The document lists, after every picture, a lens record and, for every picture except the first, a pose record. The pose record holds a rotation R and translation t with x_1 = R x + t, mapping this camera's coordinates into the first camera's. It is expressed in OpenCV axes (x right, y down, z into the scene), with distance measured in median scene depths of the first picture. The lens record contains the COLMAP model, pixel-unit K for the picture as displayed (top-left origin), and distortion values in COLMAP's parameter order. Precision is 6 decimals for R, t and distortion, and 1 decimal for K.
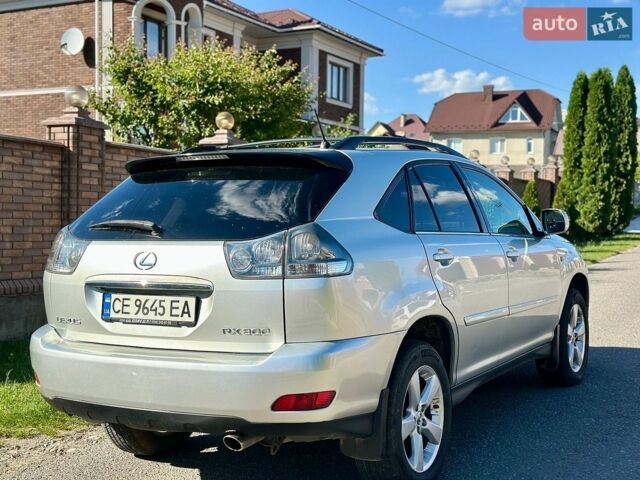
lens RADIAL K [[907.1, 0, 320.0], [0, 907.1, 240.0], [0, 0, 1]] dist [0.178206, -0.165897]
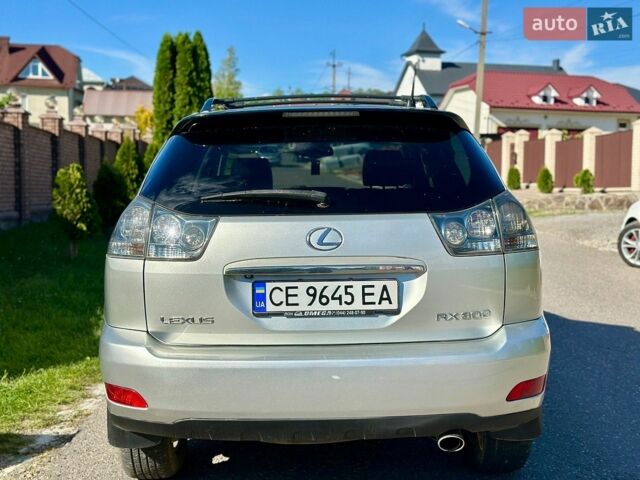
lens RADIAL K [[907.1, 0, 320.0], [0, 907.1, 240.0], [0, 0, 1]] dist [0.178206, -0.165897]
pose [[0.853270, -0.040951, 0.519860, -0.588886], [0.018681, 0.998672, 0.048007, -0.015199], [-0.521135, -0.031252, 0.852902, 0.292874]]
